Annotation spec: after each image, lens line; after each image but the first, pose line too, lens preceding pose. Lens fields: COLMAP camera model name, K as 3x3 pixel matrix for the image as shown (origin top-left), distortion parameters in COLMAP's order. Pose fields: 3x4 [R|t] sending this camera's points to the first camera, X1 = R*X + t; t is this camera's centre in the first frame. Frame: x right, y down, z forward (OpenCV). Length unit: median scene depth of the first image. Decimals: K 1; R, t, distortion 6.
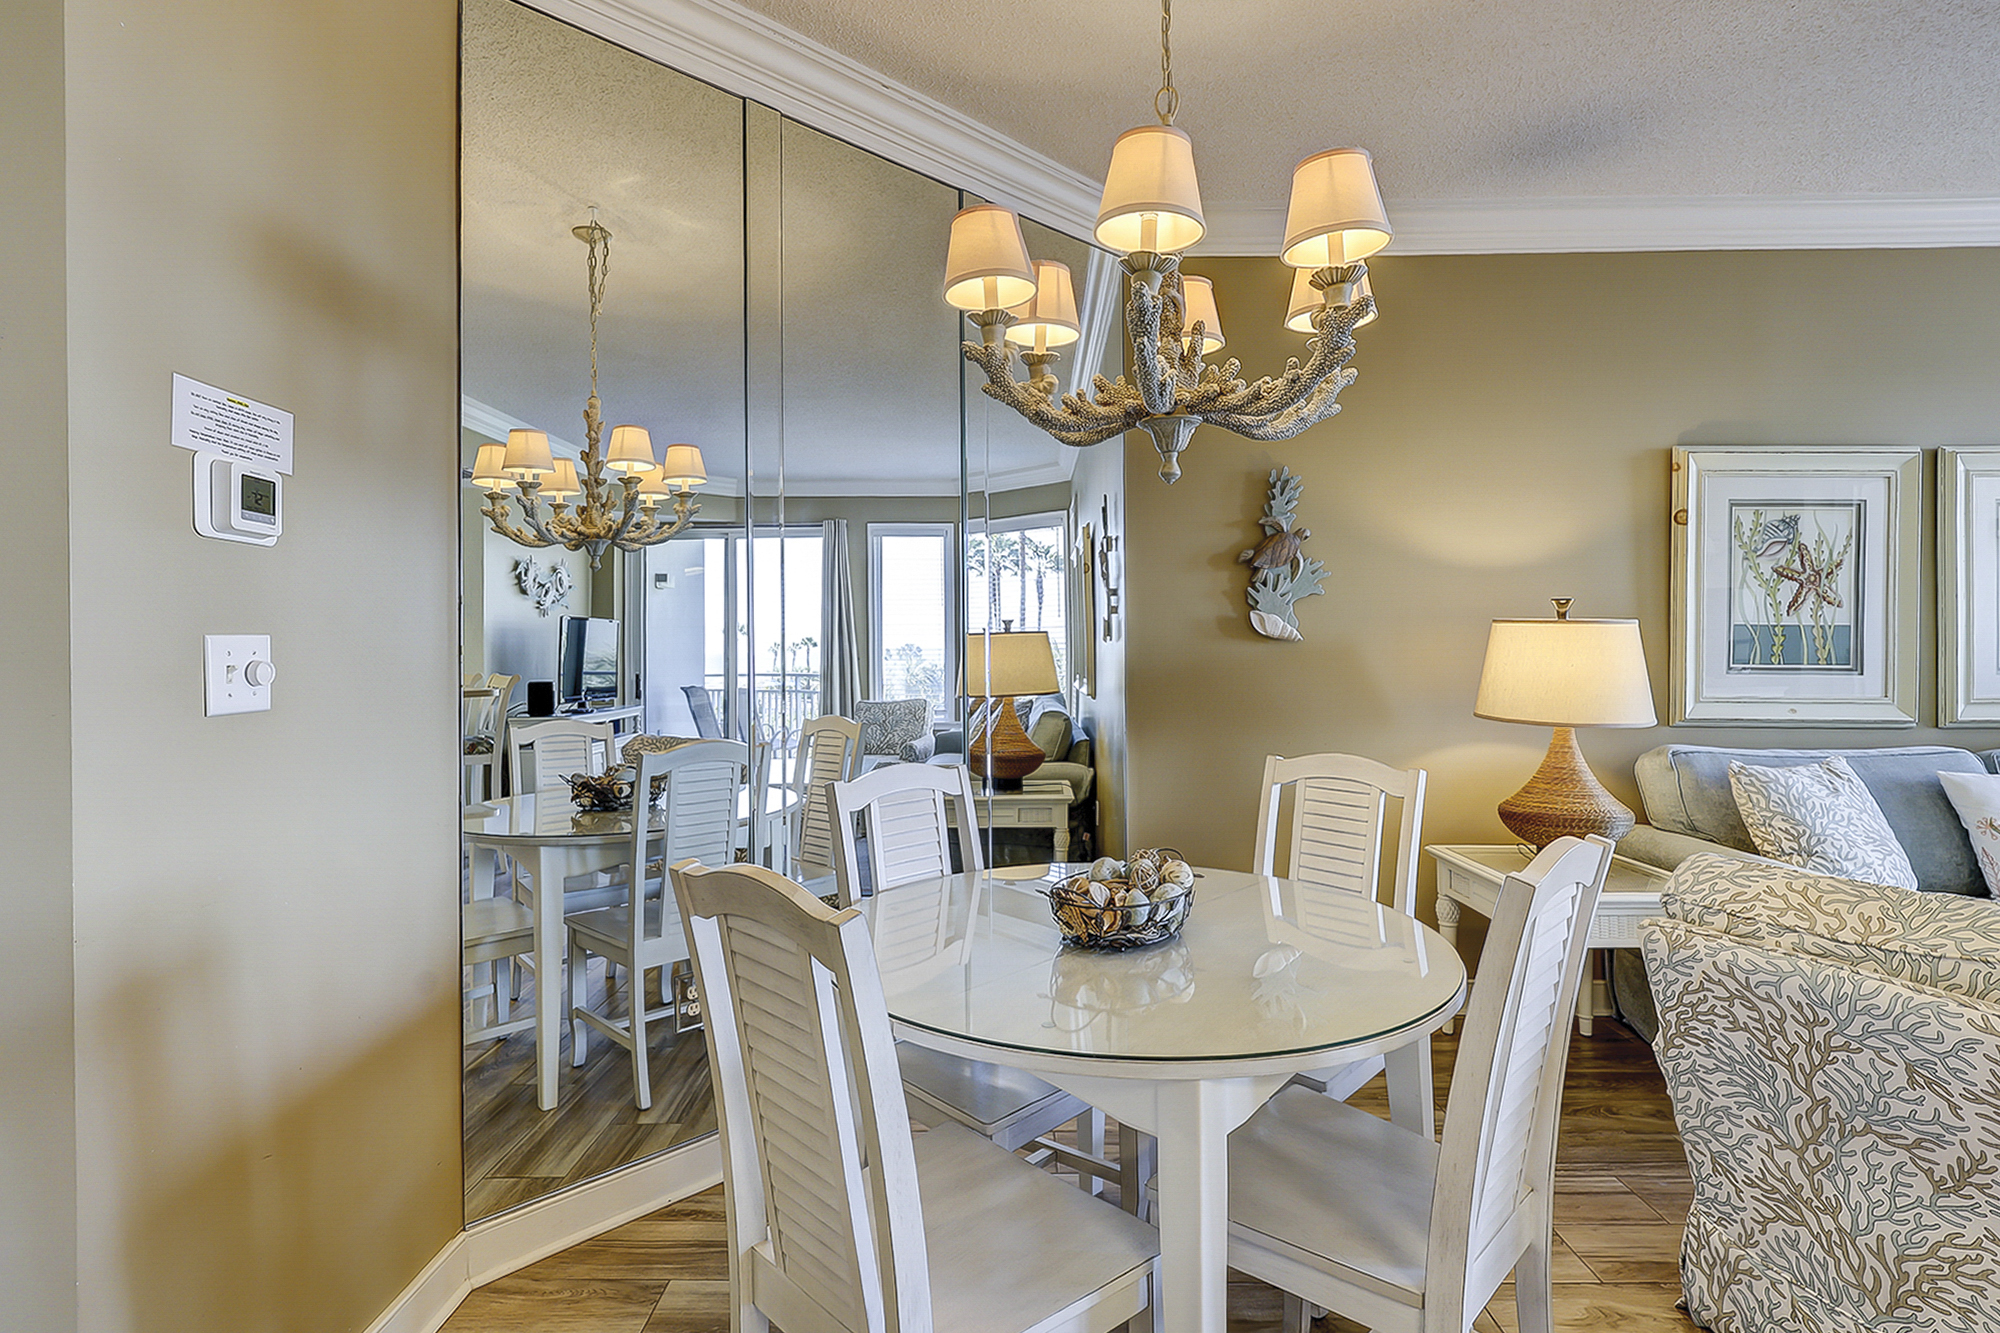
lens RADIAL K [[983.7, 0, 997.2], [0, 983.7, 645.1], [0, 0, 1]] dist [-0.006495, 0.001341]
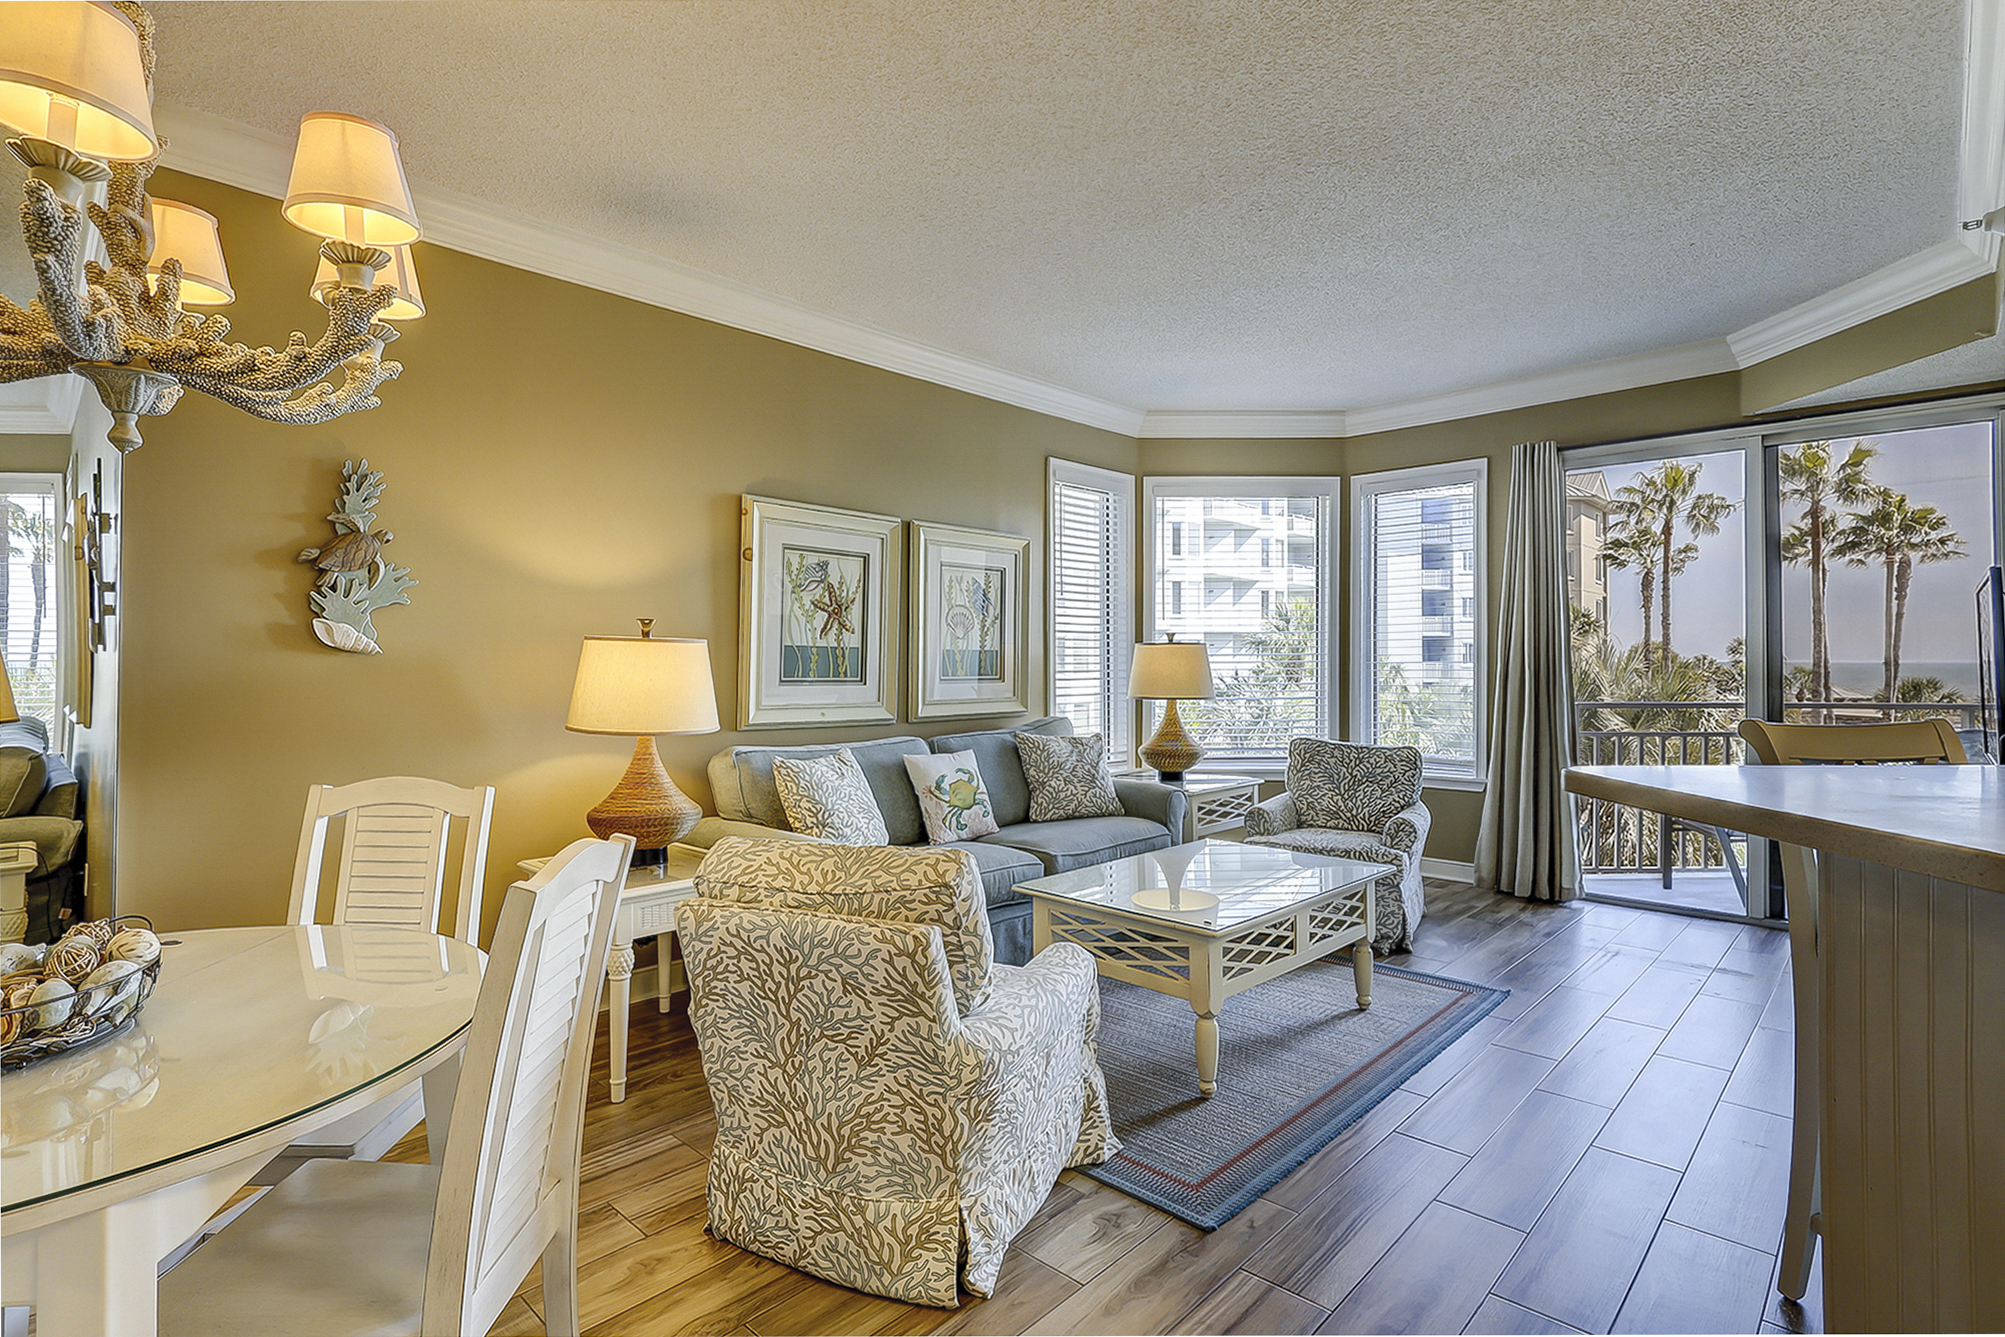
lens RADIAL K [[968.2, 0, 1000.6], [0, 968.2, 650.9], [0, 0, 1]] dist [-0.003348, -0.000357]
pose [[0.677571, 0.014805, 0.735308, 0.059491], [-0.007773, 0.999886, -0.012969, -0.000523], [-0.735416, 0.003072, 0.677609, -0.029530]]
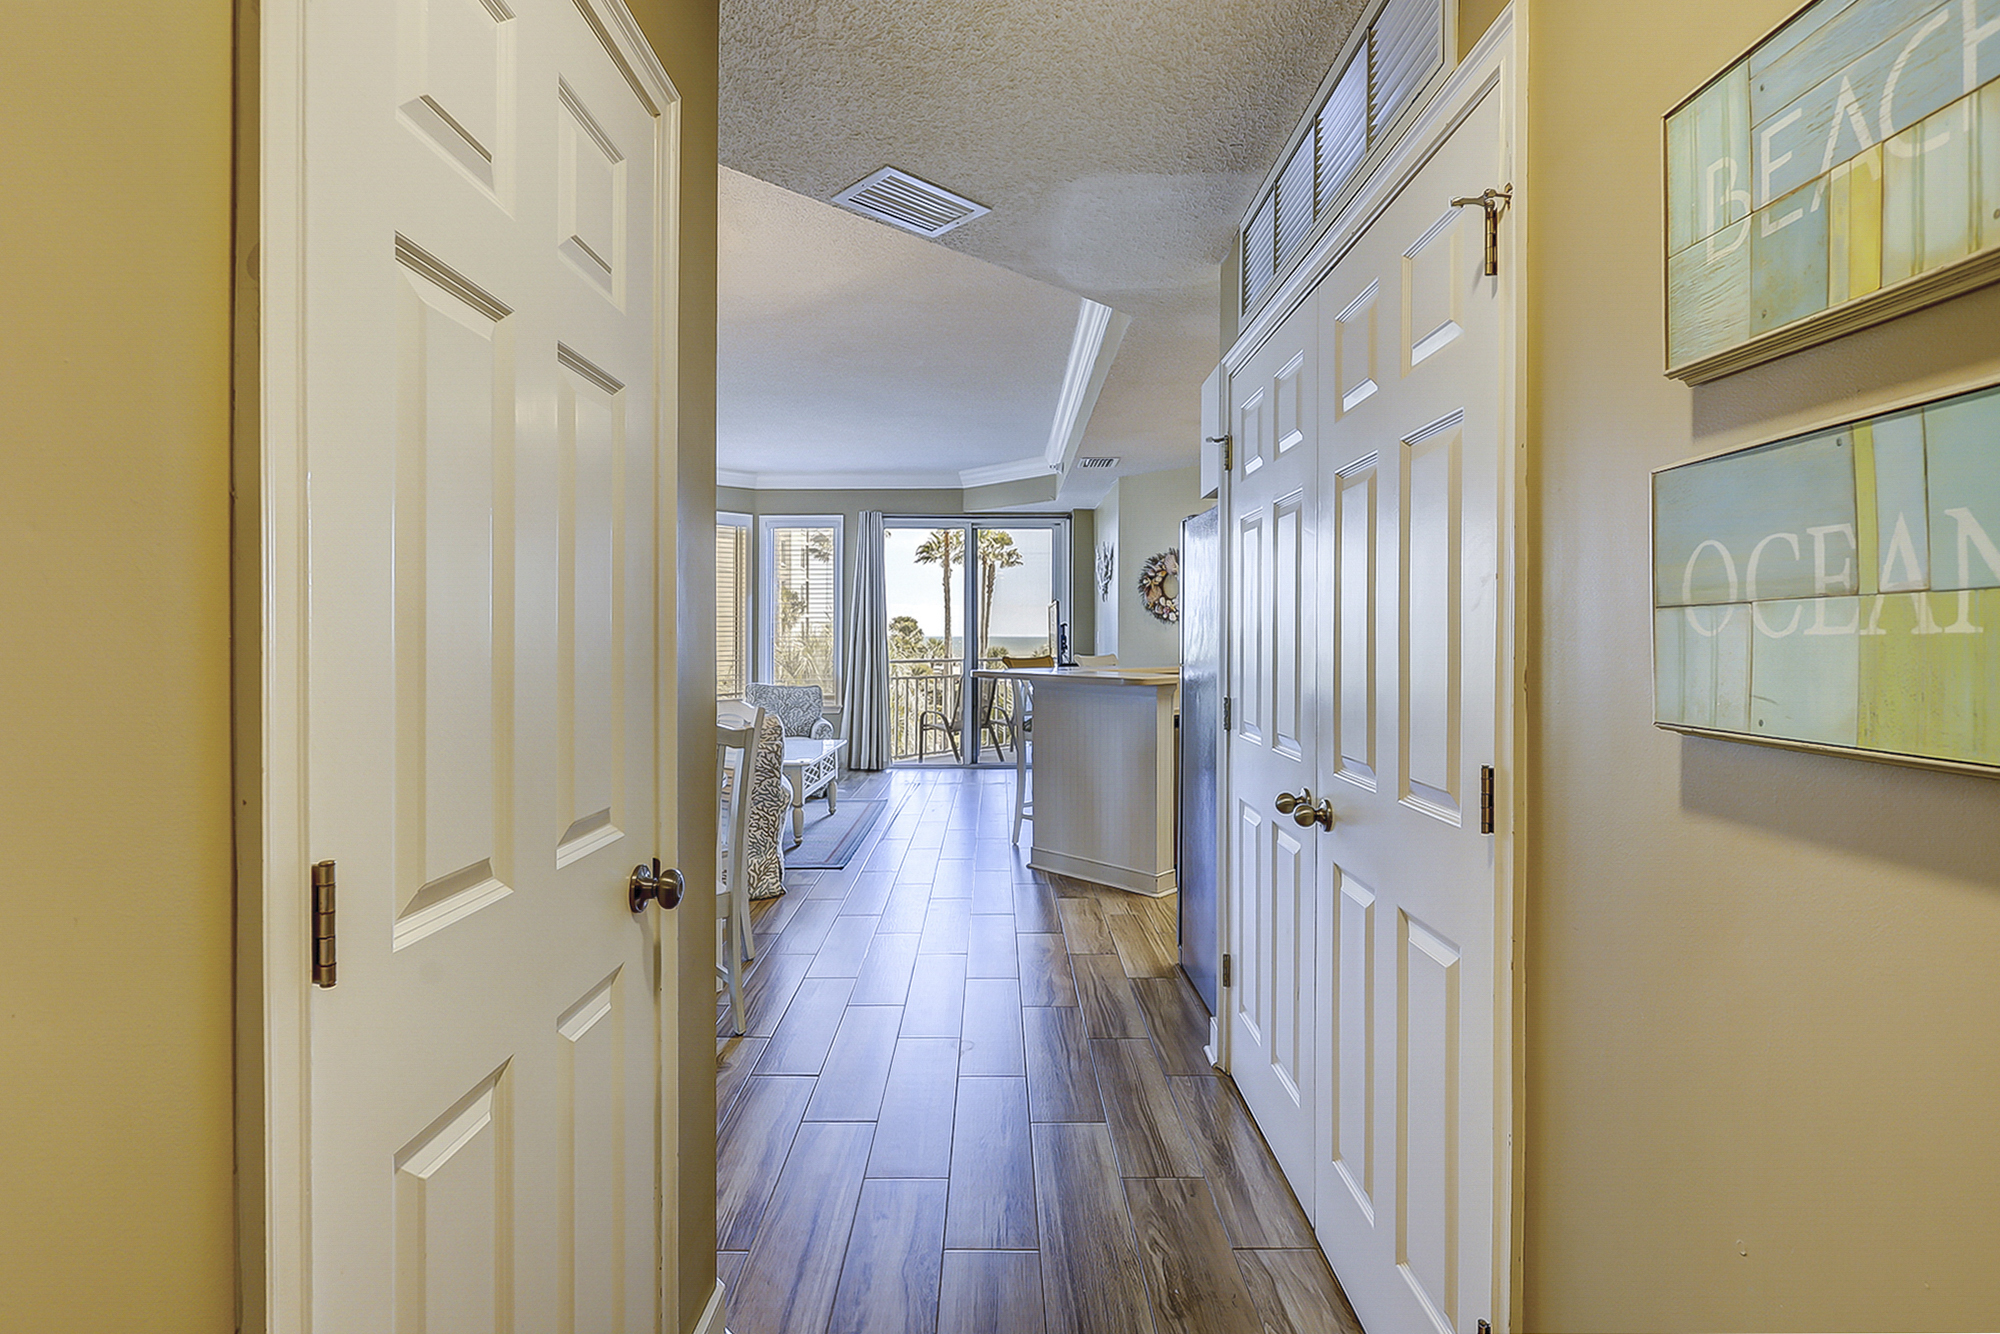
lens RADIAL K [[965.8, 0, 998.1], [0, 965.8, 649.5], [0, 0, 1]] dist [-0.003348, -0.000357]
pose [[-0.021830, -0.008478, 0.999726, -1.322266], [-0.004488, 0.999955, 0.008382, 0.004479], [-0.999752, -0.004304, -0.021867, 0.126865]]
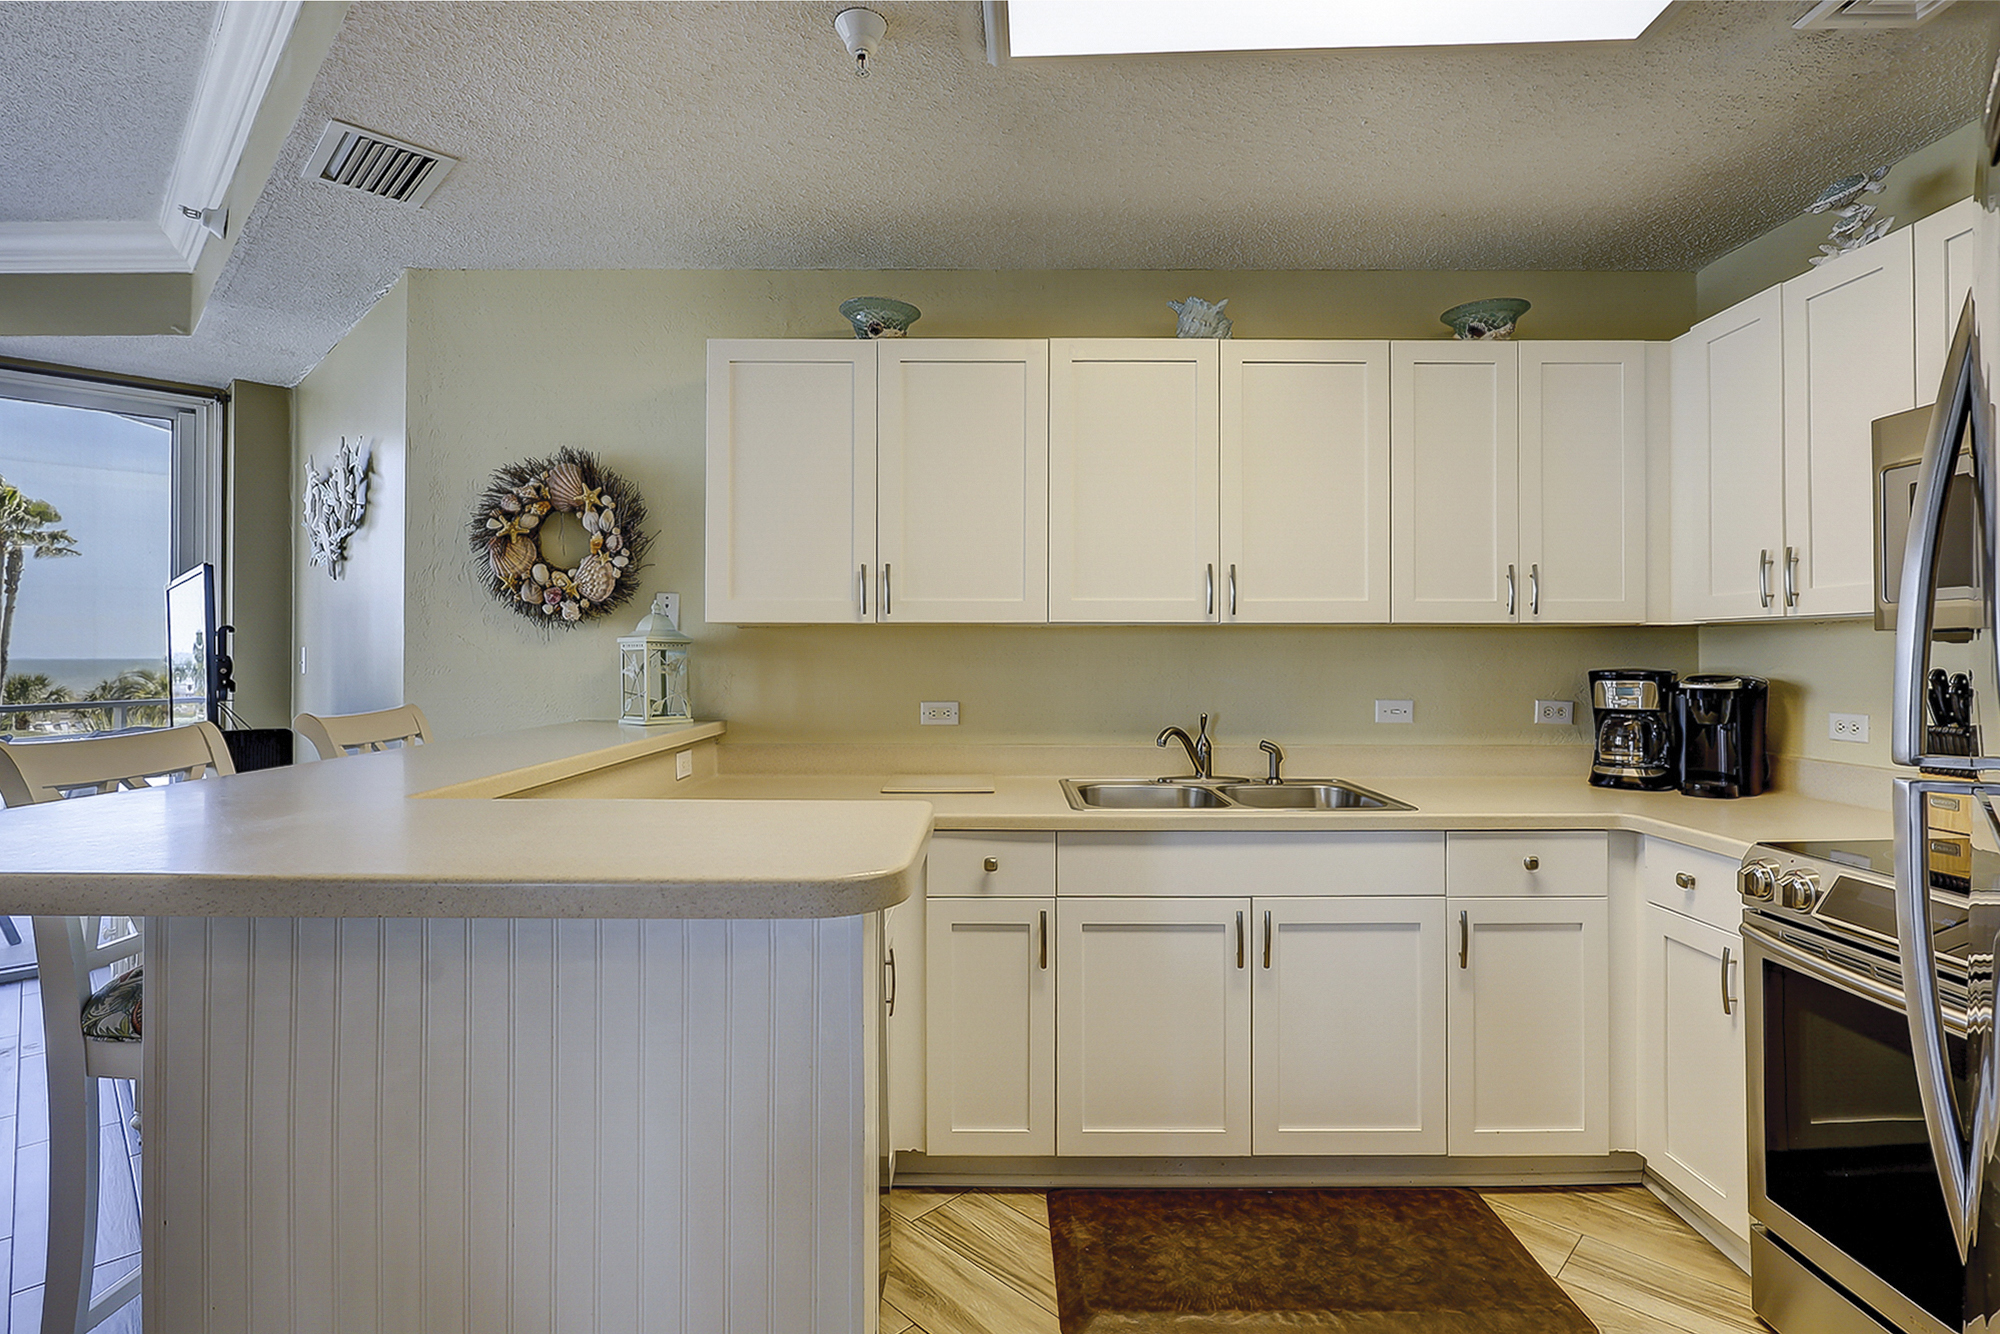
lens RADIAL K [[965.8, 0, 998.1], [0, 965.8, 649.5], [0, 0, 1]] dist [-0.003348, -0.000357]
pose [[-0.723311, 0.012869, 0.690402, 0.231718], [0.004272, 0.999891, -0.014162, -0.002780], [-0.690509, -0.007294, -0.723287, 0.054241]]
